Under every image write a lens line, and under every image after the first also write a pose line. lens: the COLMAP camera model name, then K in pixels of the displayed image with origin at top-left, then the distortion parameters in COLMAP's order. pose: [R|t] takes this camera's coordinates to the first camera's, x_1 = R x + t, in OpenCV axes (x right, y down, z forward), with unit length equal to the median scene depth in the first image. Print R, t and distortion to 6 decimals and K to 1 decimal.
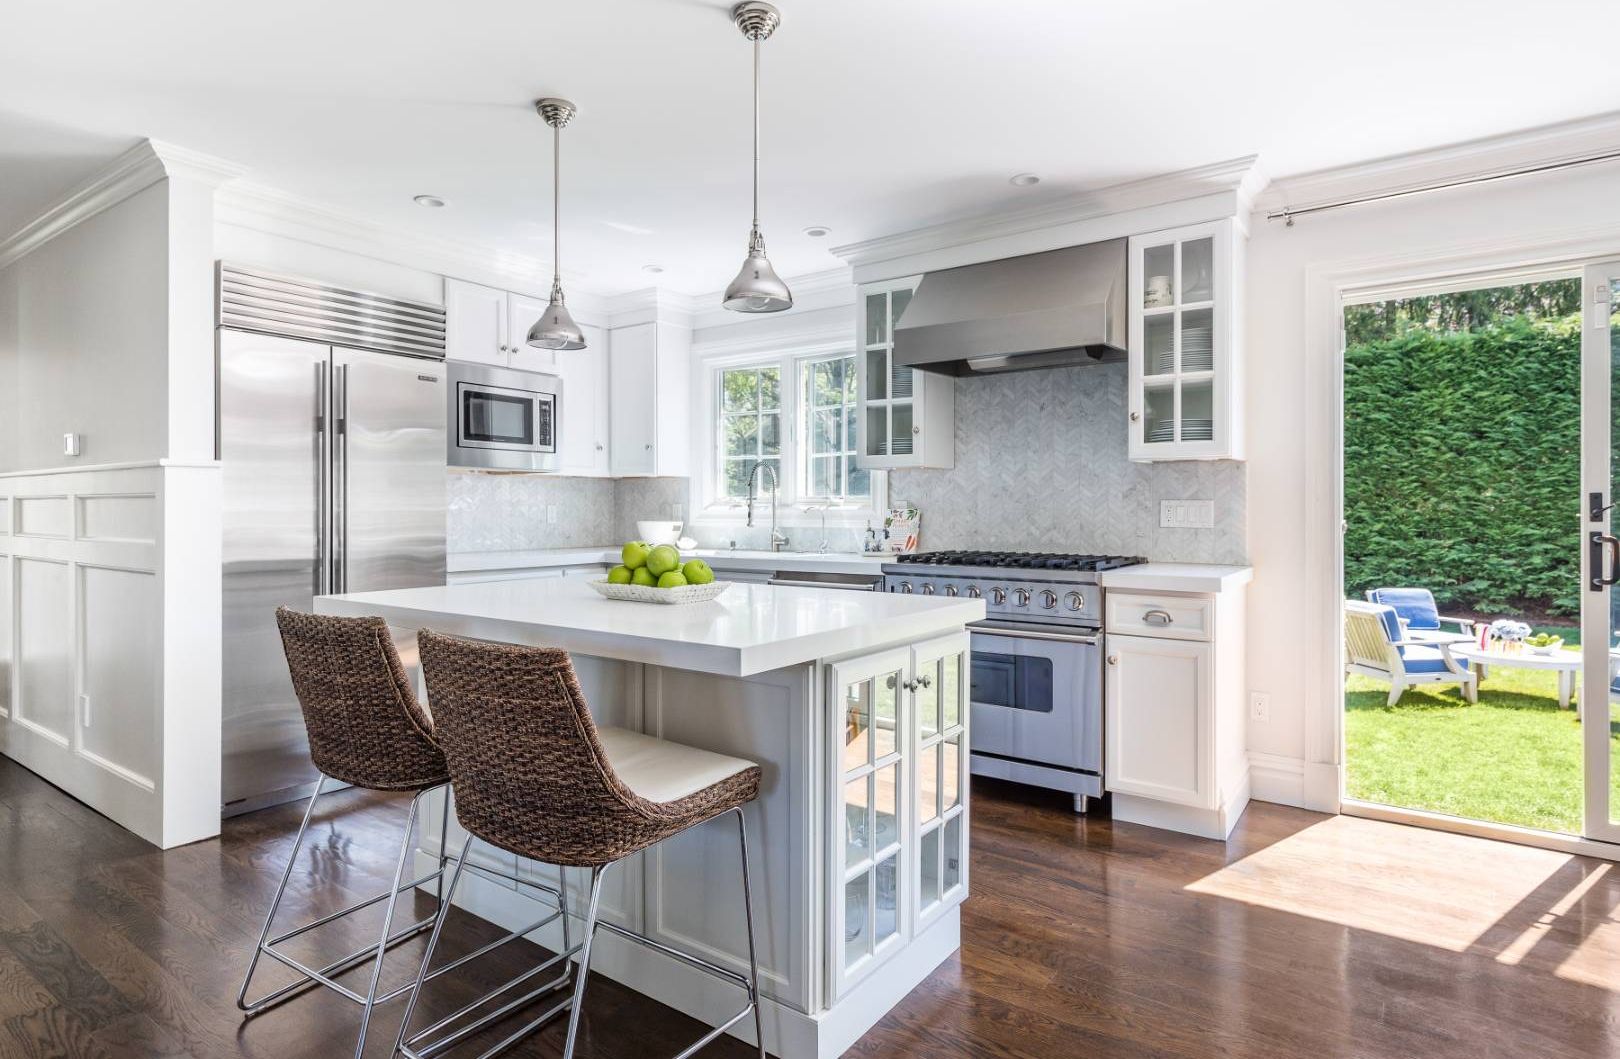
lens RADIAL K [[890.9, 0, 717.7], [0, 890.9, 514.6], [0, 0, 1]] dist [0.002770, -0.001204]
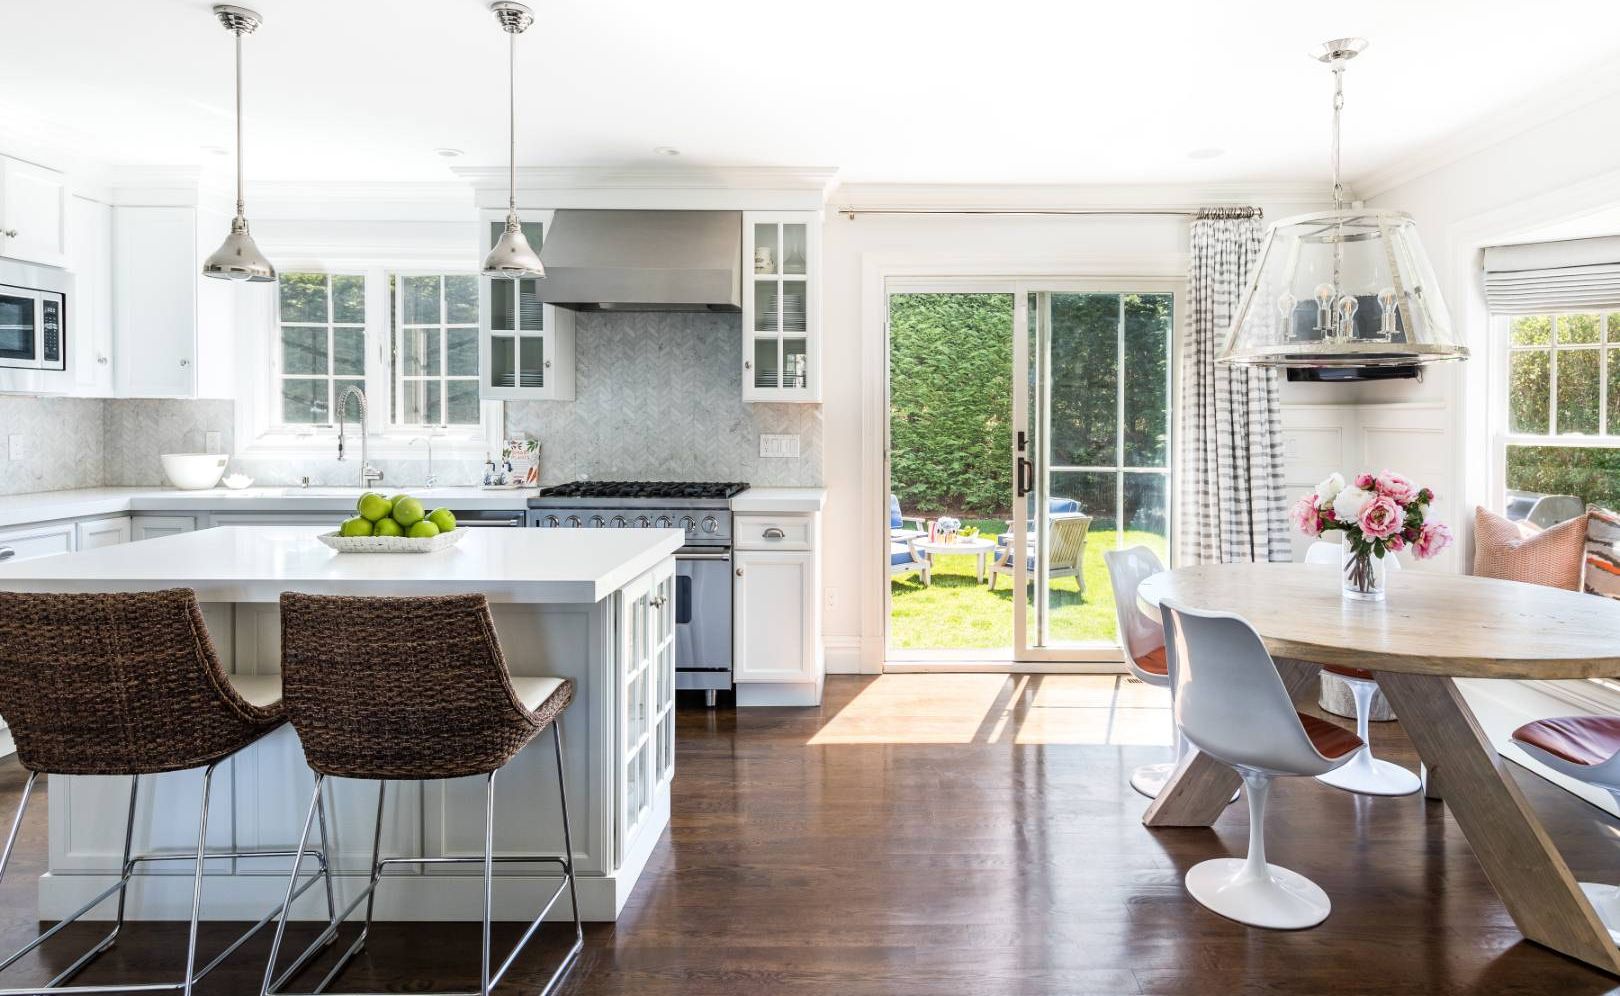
lens RADIAL K [[1019.6, 0, 909.4], [0, 1019.6, 428.5], [0, 0, 1]] dist [0.009093, -0.001927]
pose [[0.763179, 0.000901, 0.646186, -0.240949], [-0.003992, 0.999987, 0.003320, -0.030977], [-0.646175, -0.005114, 0.763173, -0.168975]]
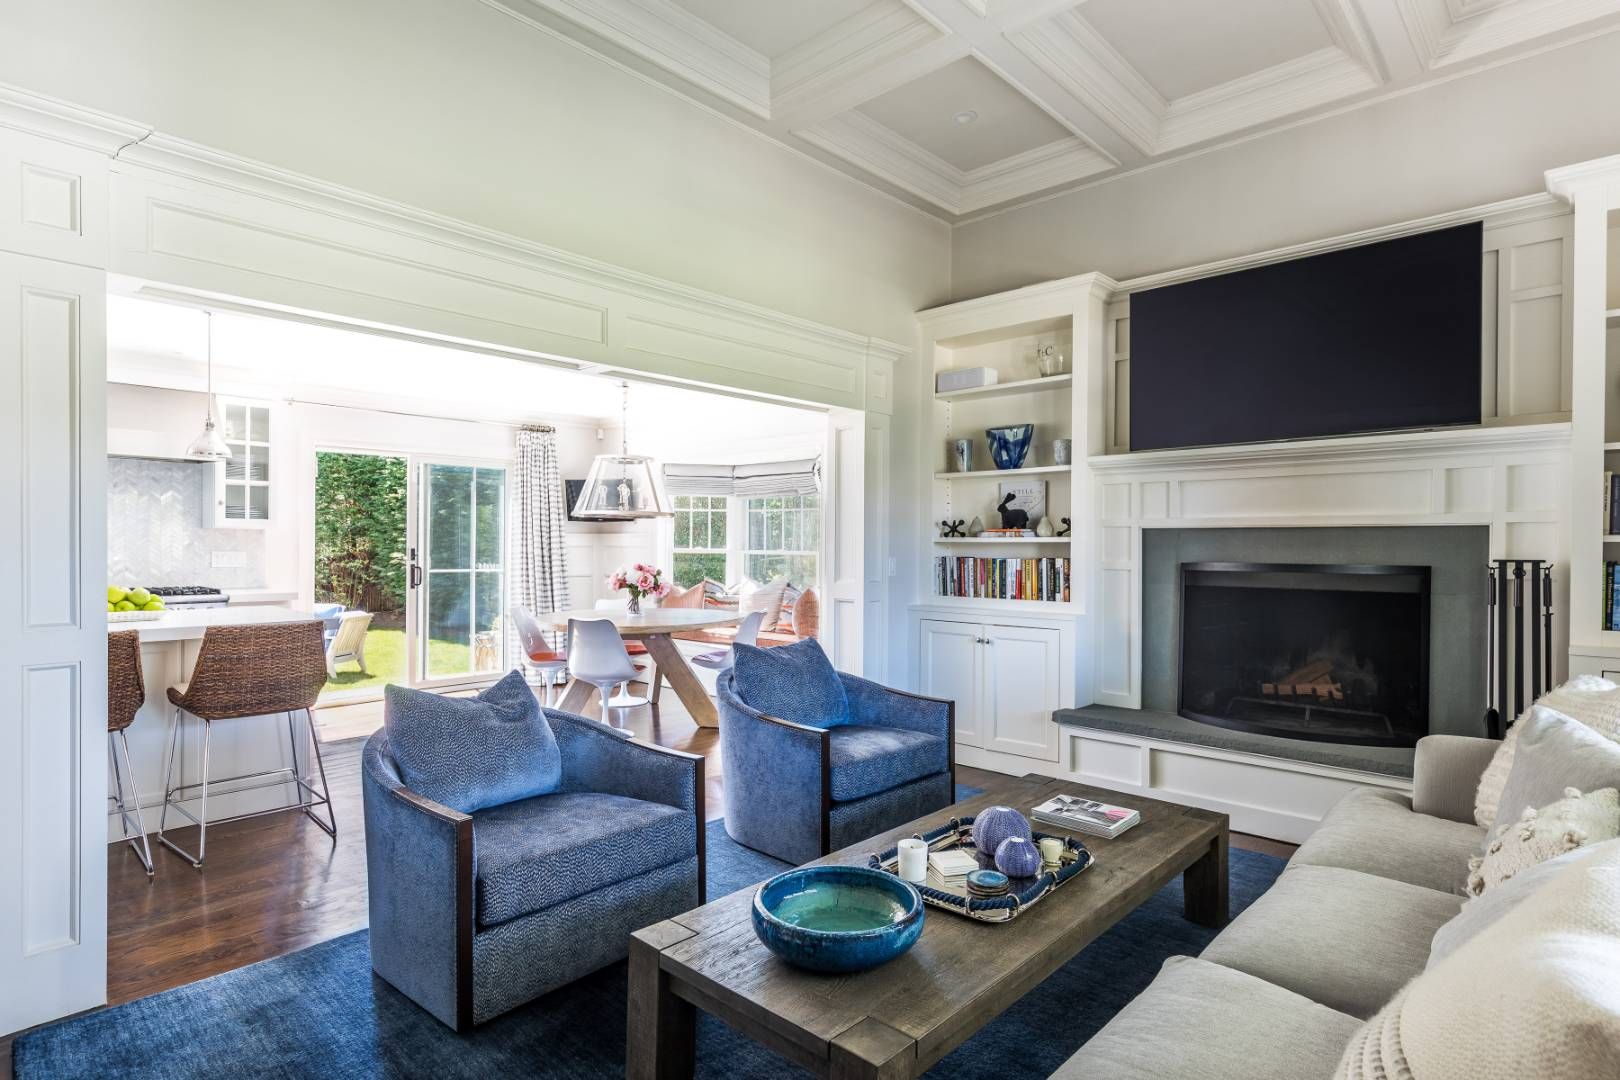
lens RADIAL K [[781.4, 0, 785.5], [0, 781.4, 548.0], [0, 0, 1]] dist [0.009344, 0.000522]
pose [[0.130956, -0.001304, 0.991387, -0.867446], [-0.001494, 0.999998, 0.001513, -0.026963], [-0.991387, -0.001679, 0.130954, -0.256596]]
